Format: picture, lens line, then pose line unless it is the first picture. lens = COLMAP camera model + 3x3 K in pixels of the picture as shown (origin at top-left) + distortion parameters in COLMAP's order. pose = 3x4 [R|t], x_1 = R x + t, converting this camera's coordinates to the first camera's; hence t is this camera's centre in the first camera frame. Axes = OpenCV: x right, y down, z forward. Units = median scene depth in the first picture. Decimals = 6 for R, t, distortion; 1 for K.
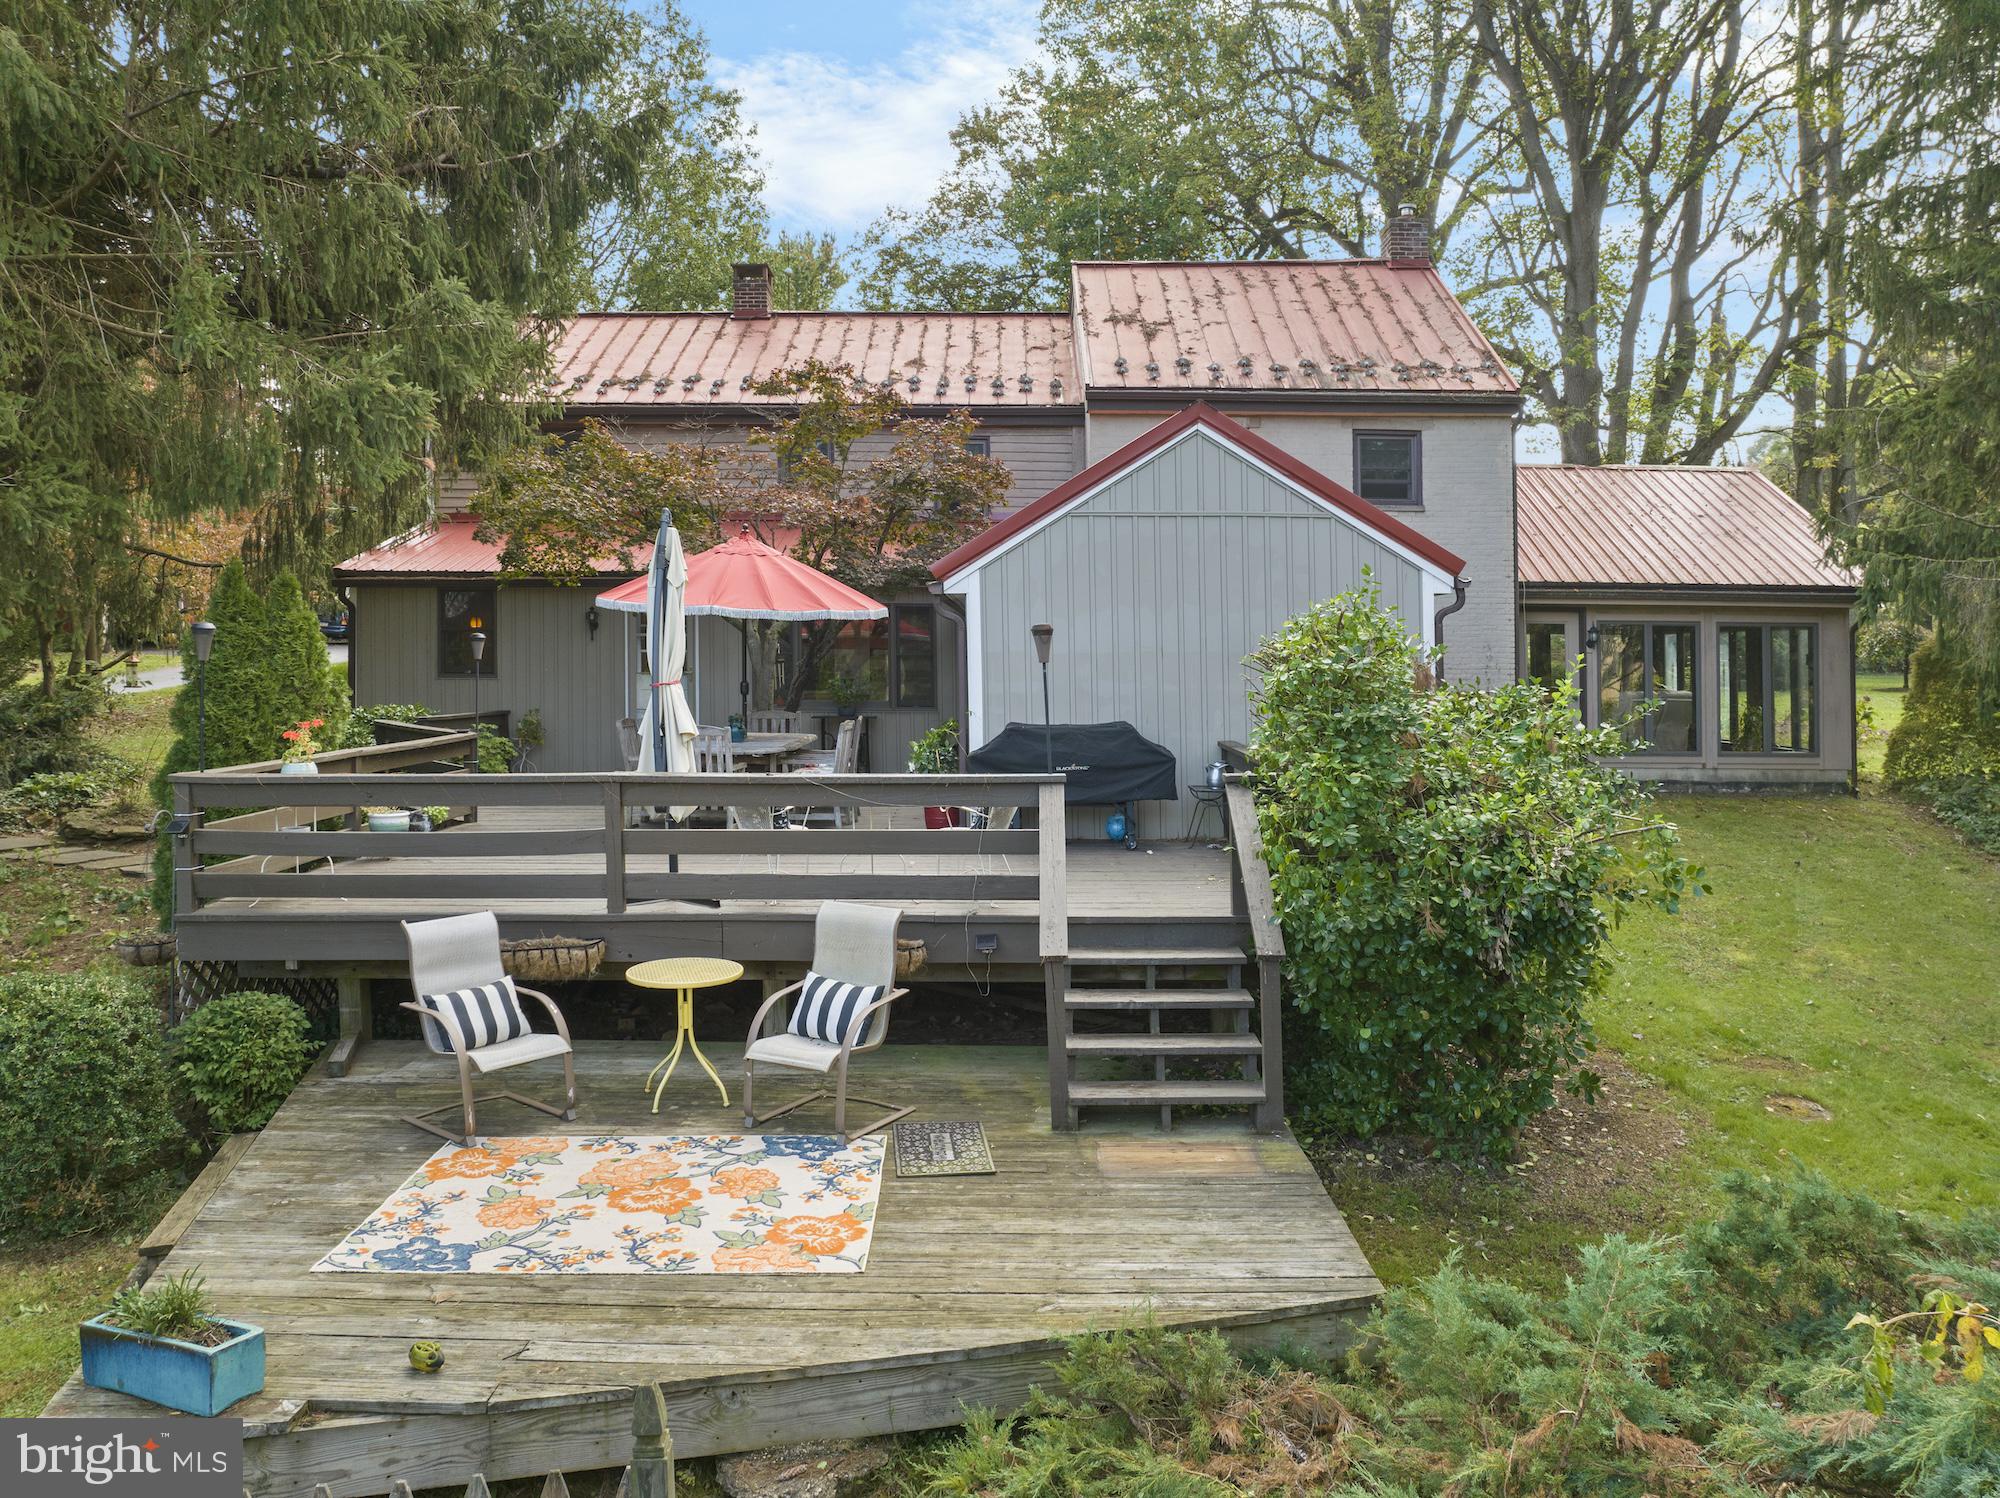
lens RADIAL K [[1492.3, 0, 1001.2], [0, 1492.3, 555.2], [0, 0, 1]] dist [-0.027317, -0.005981]
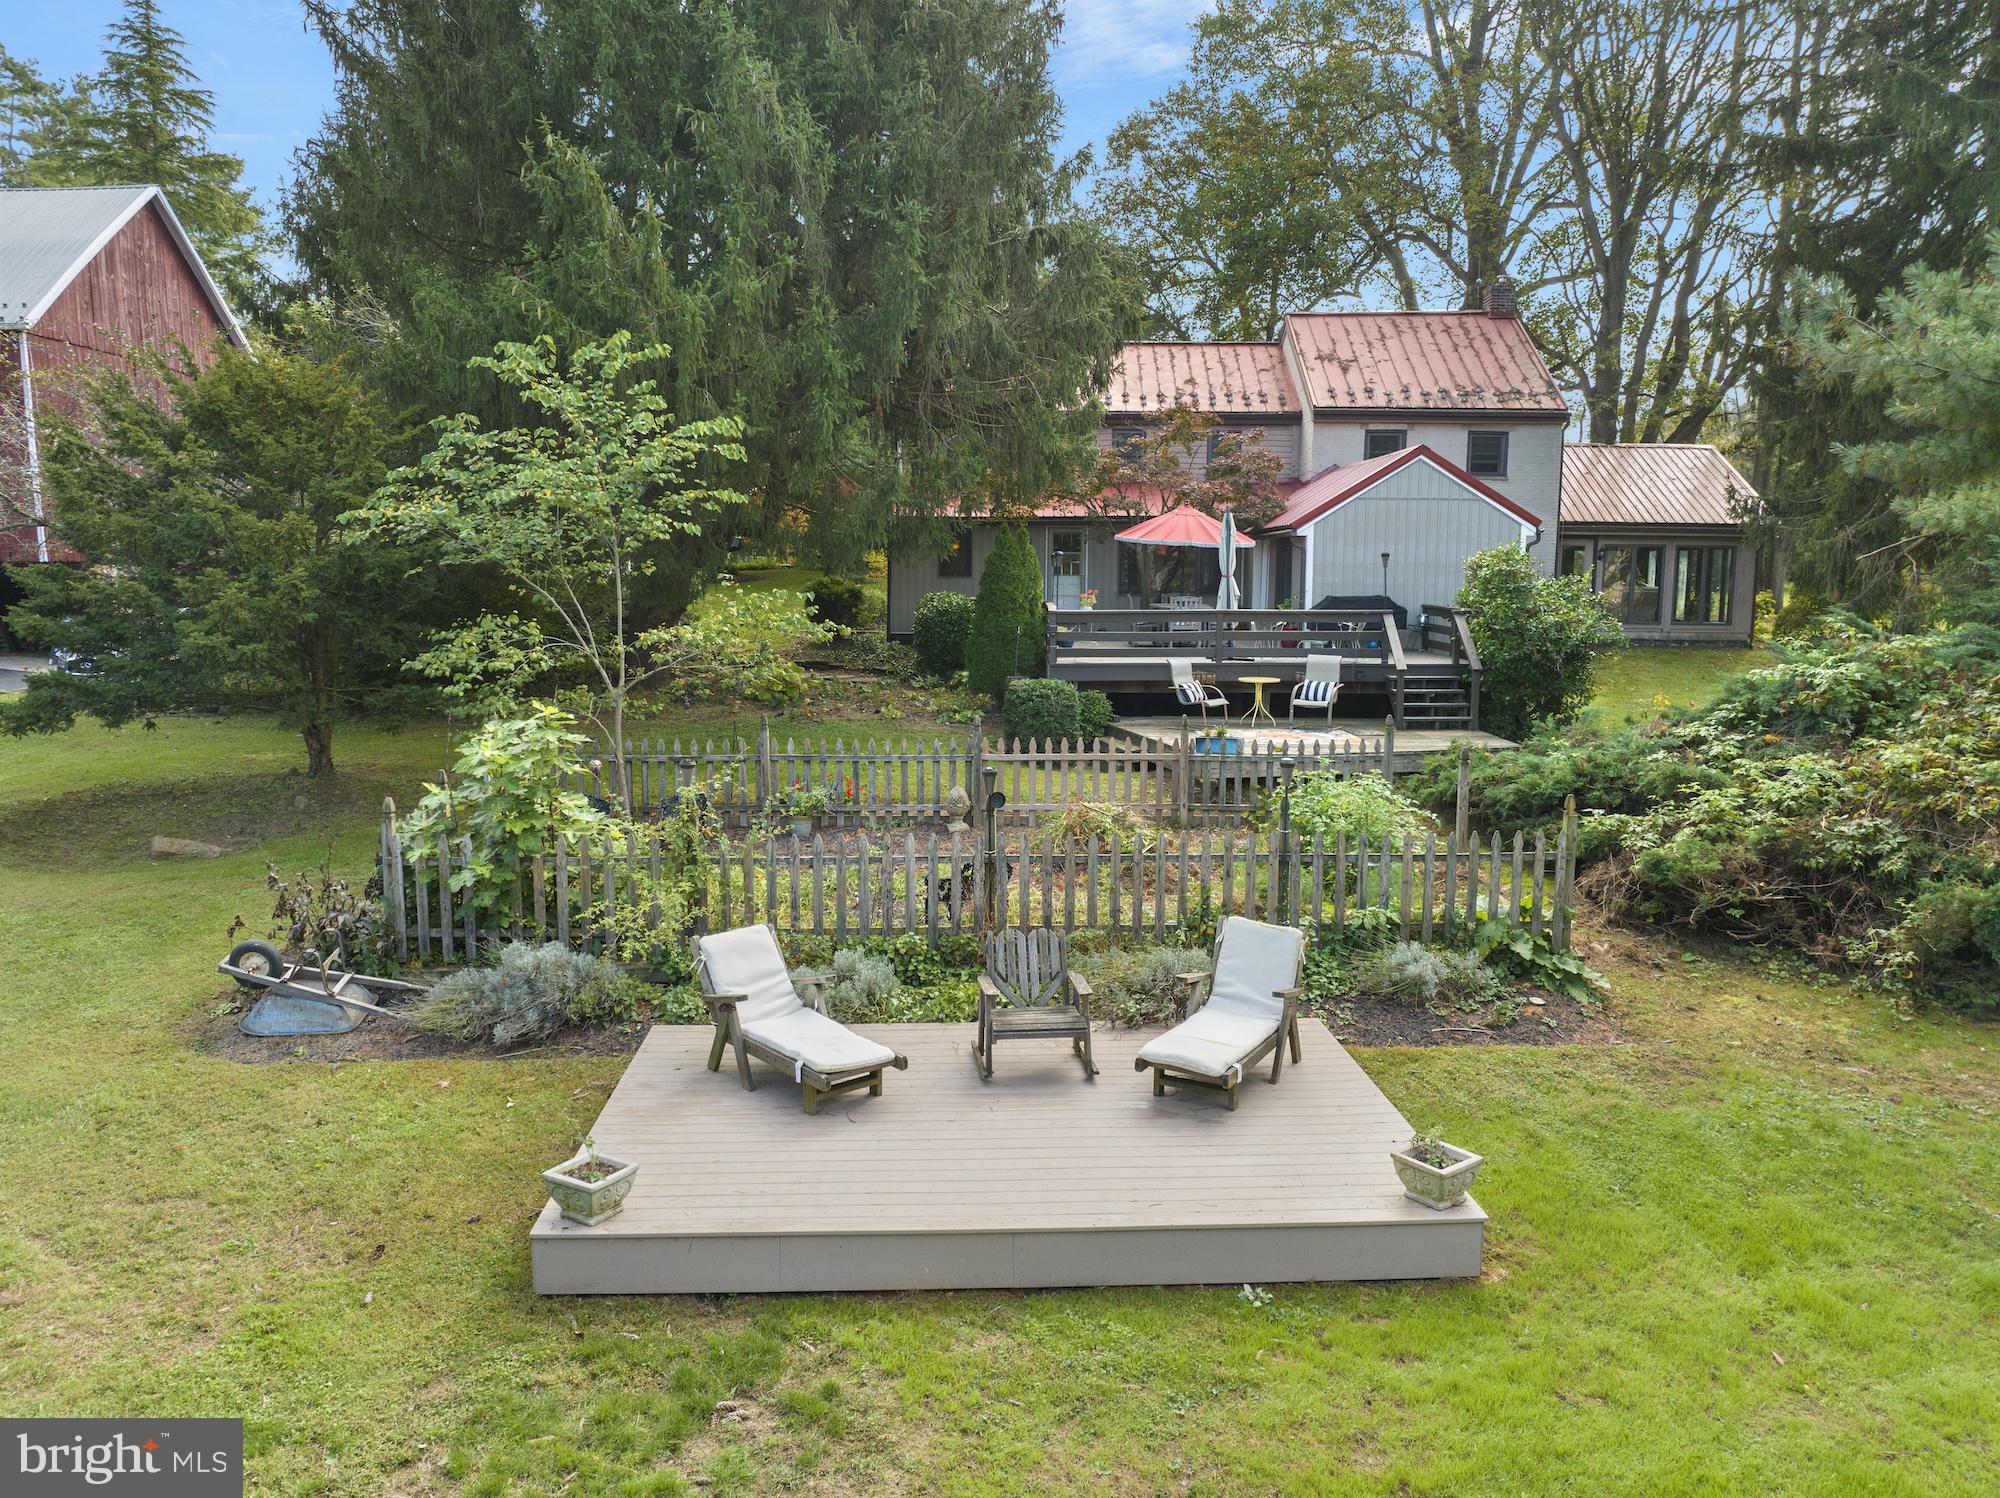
lens RADIAL K [[1413.1, 0, 1000.0], [0, 1413.1, 749.0], [0, 0, 1]] dist [-0.030455, -0.003498]
pose [[0.999660, 0.001307, -0.026048, -0.240878], [0.003823, 0.980615, 0.195905, -0.042196], [0.025799, -0.195938, 0.980277, -0.619526]]
